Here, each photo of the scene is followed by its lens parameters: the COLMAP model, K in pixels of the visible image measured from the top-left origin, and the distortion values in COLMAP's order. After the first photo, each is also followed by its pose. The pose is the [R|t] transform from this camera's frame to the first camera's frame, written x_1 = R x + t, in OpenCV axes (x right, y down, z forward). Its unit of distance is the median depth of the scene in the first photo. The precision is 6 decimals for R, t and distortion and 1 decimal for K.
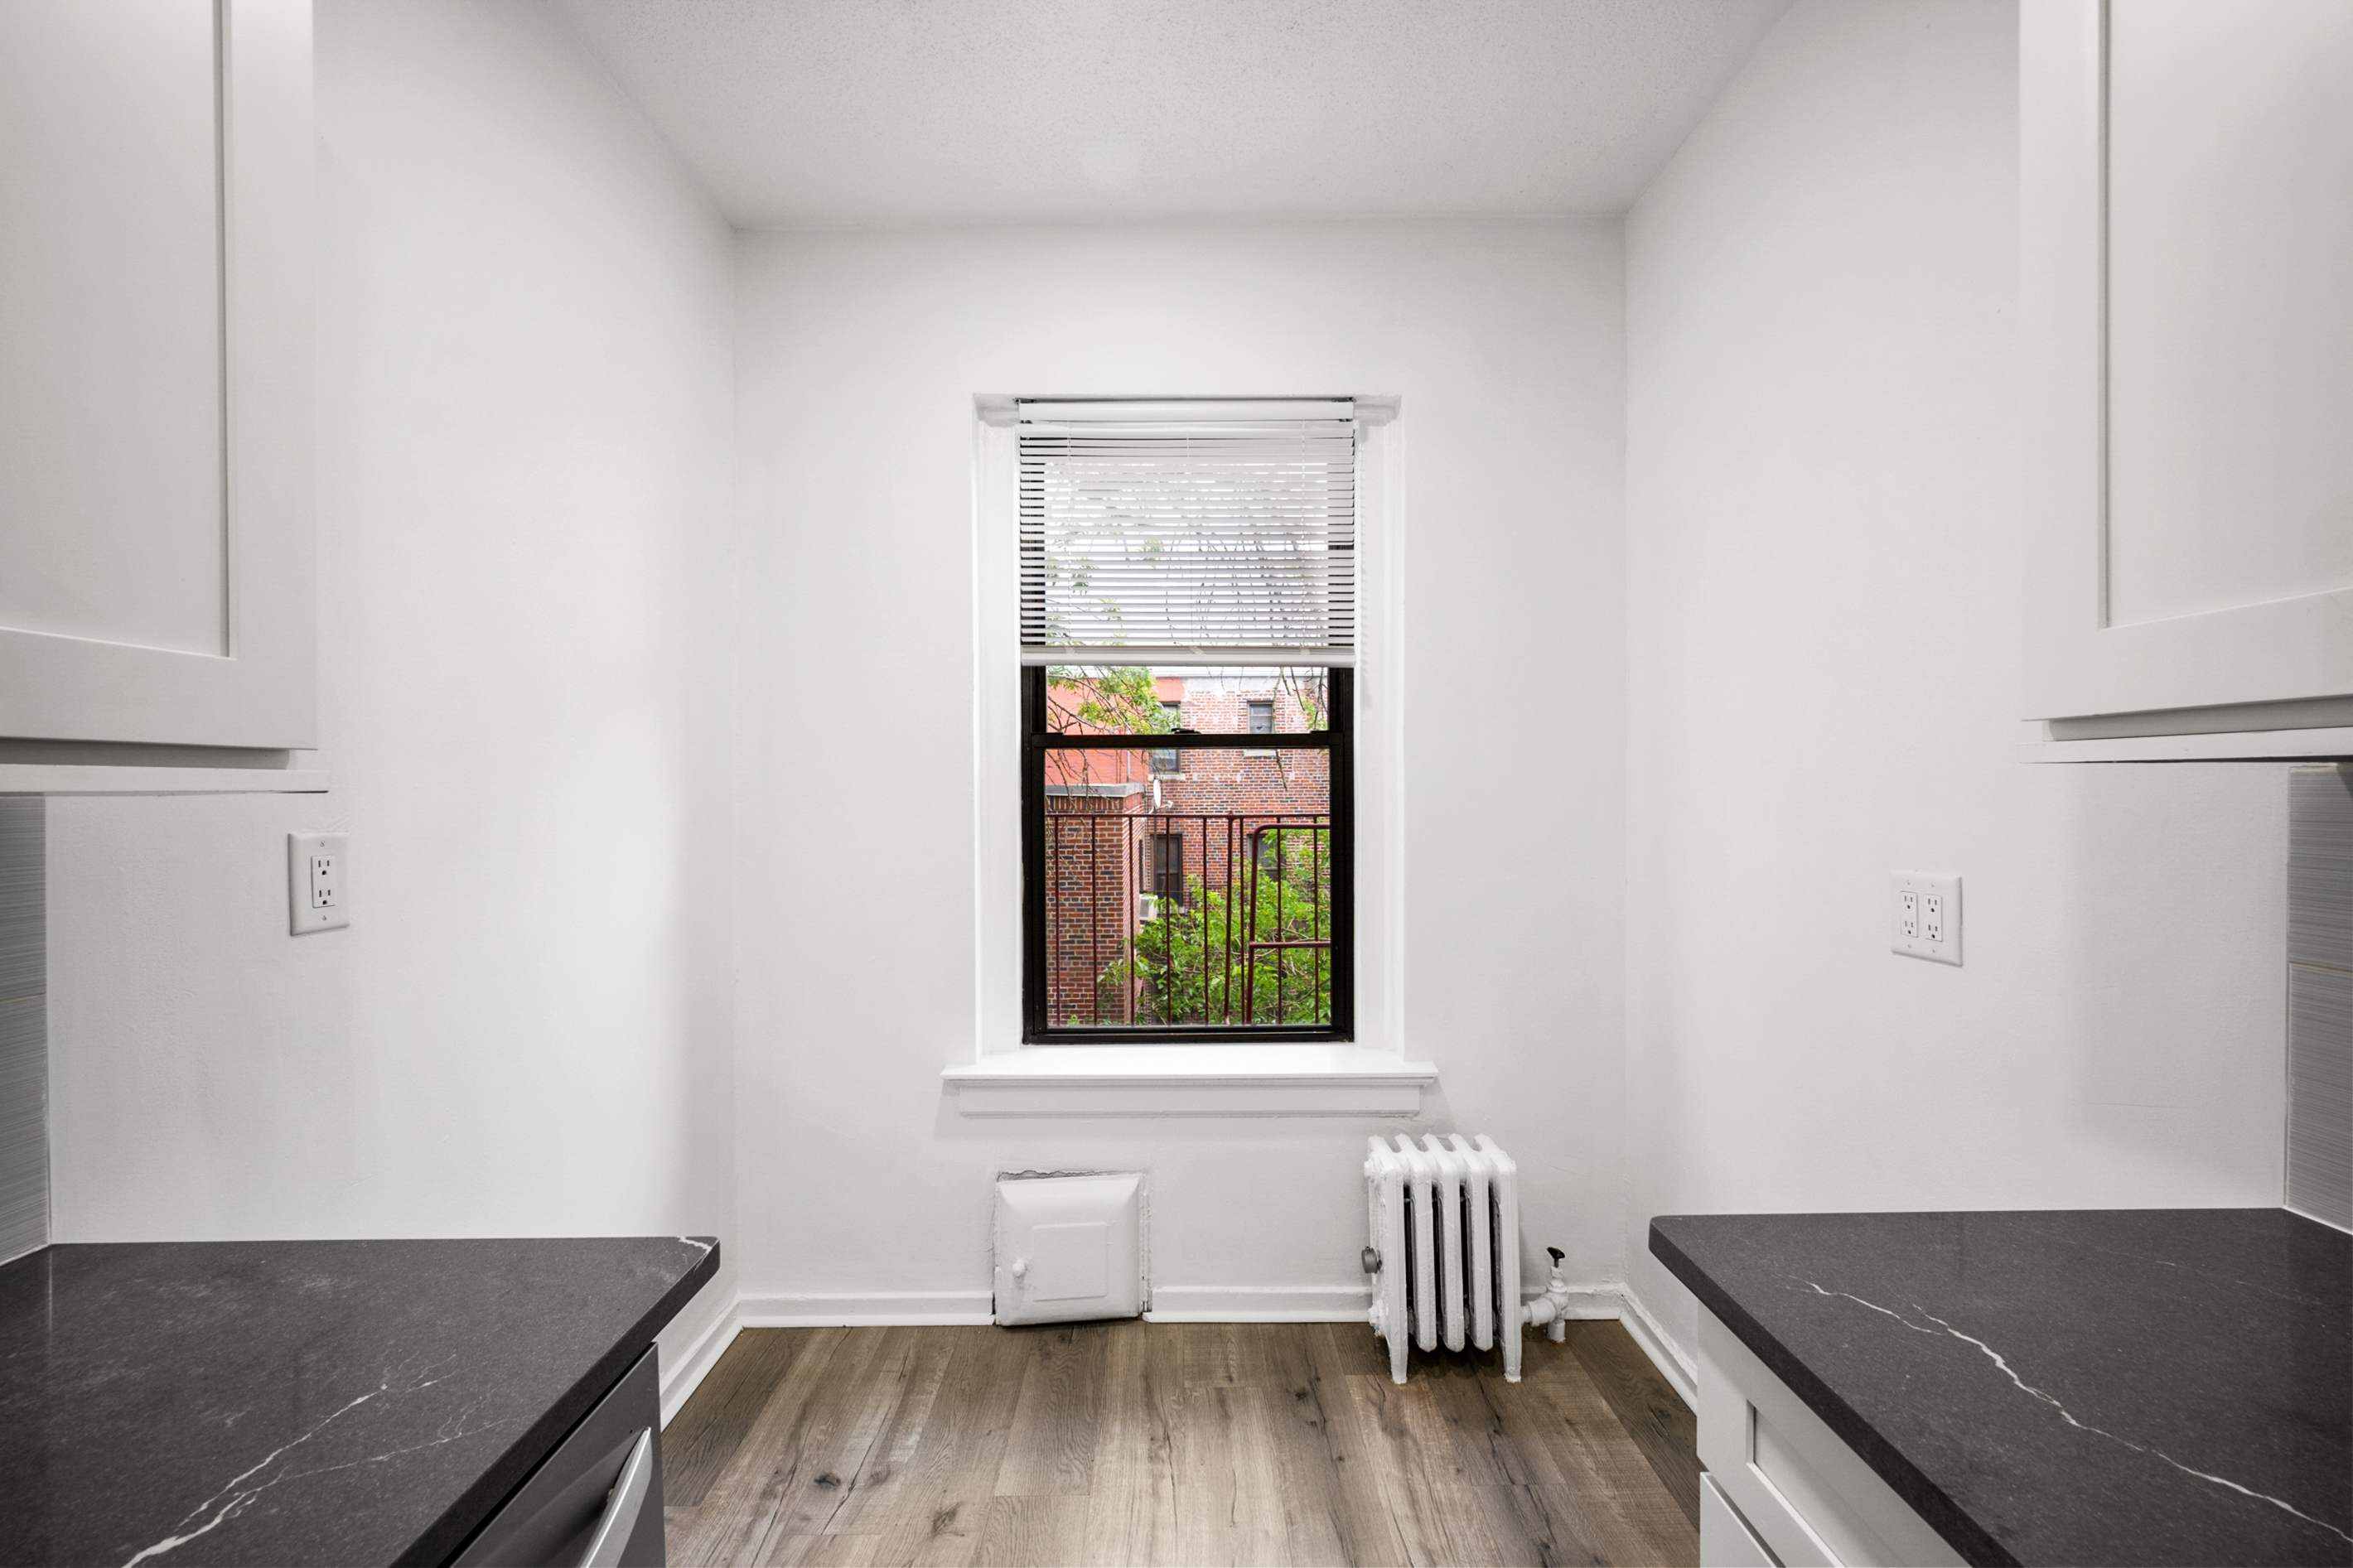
lens RADIAL K [[924.2, 0, 1183.7], [0, 924.2, 793.1], [0, 0, 1]] dist [0.000301, 0.000407]
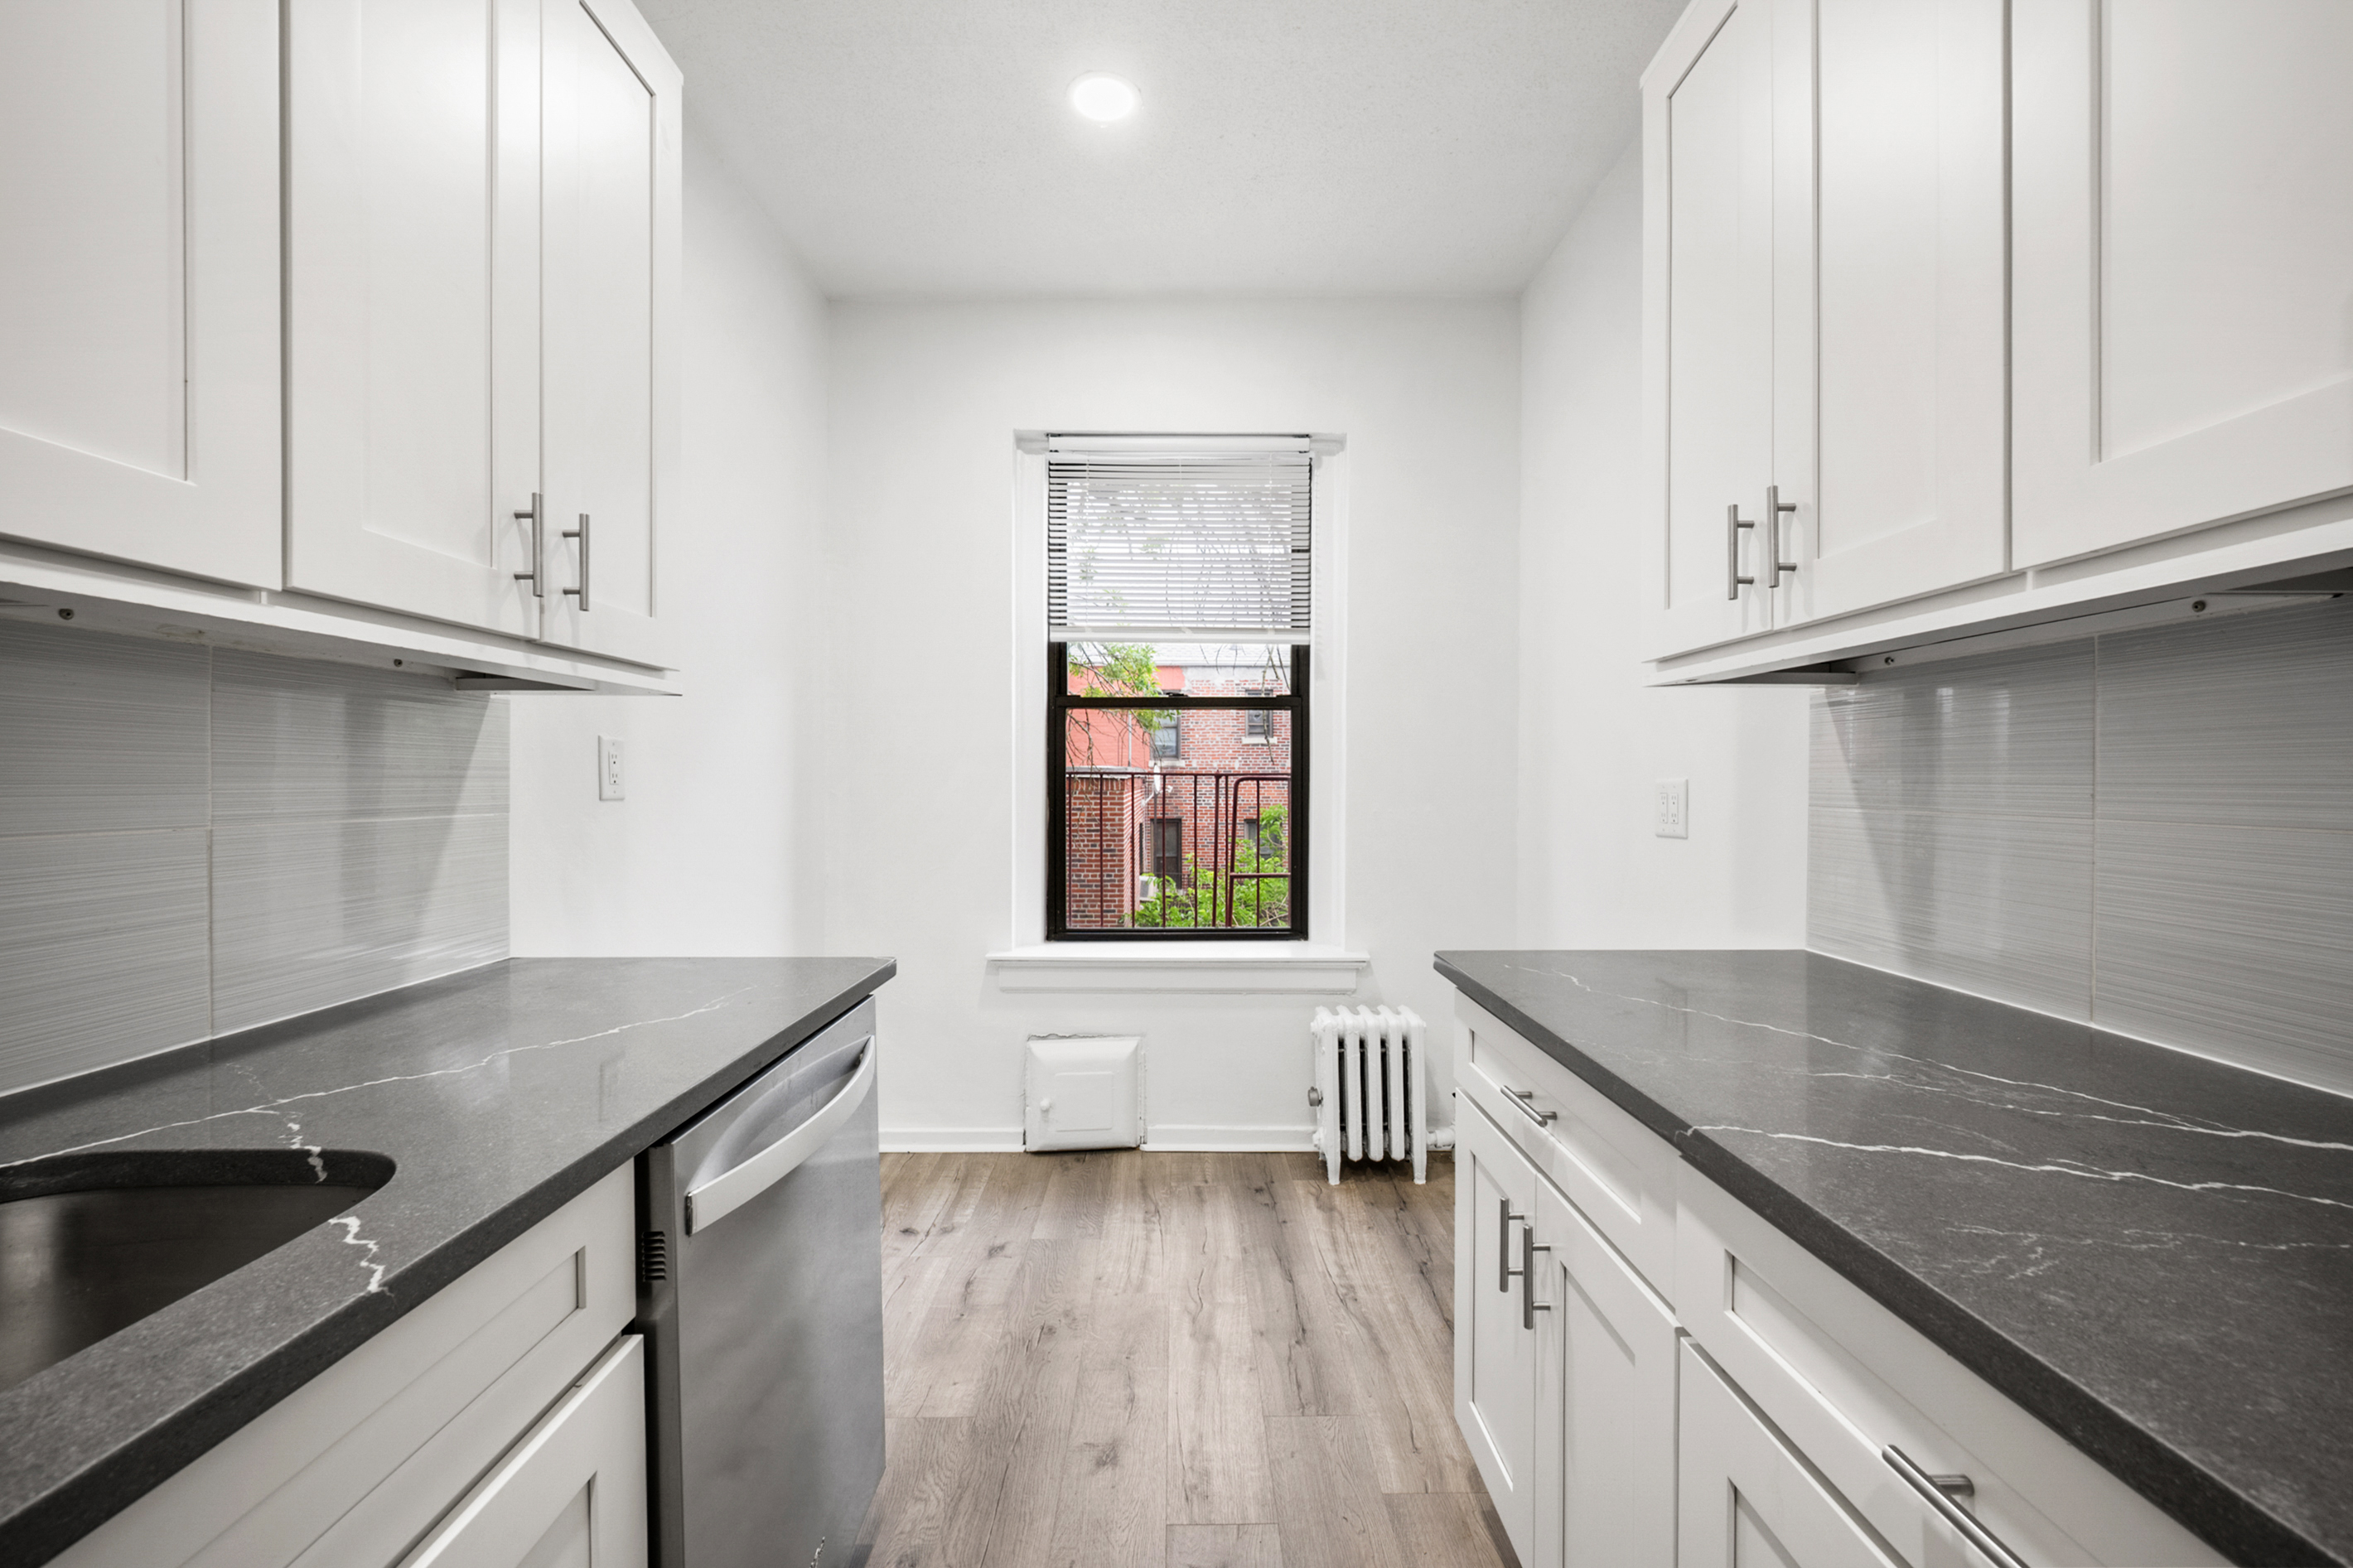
lens RADIAL K [[928.9, 0, 1186.4], [0, 928.9, 783.1], [0, 0, 1]] dist [-0.000528, 0.000049]
pose [[0.999971, 0.007501, 0.001627, 0.014677], [-0.007498, 0.999969, -0.002304, 0.062711], [-0.001644, 0.002292, 0.999996, -0.300833]]
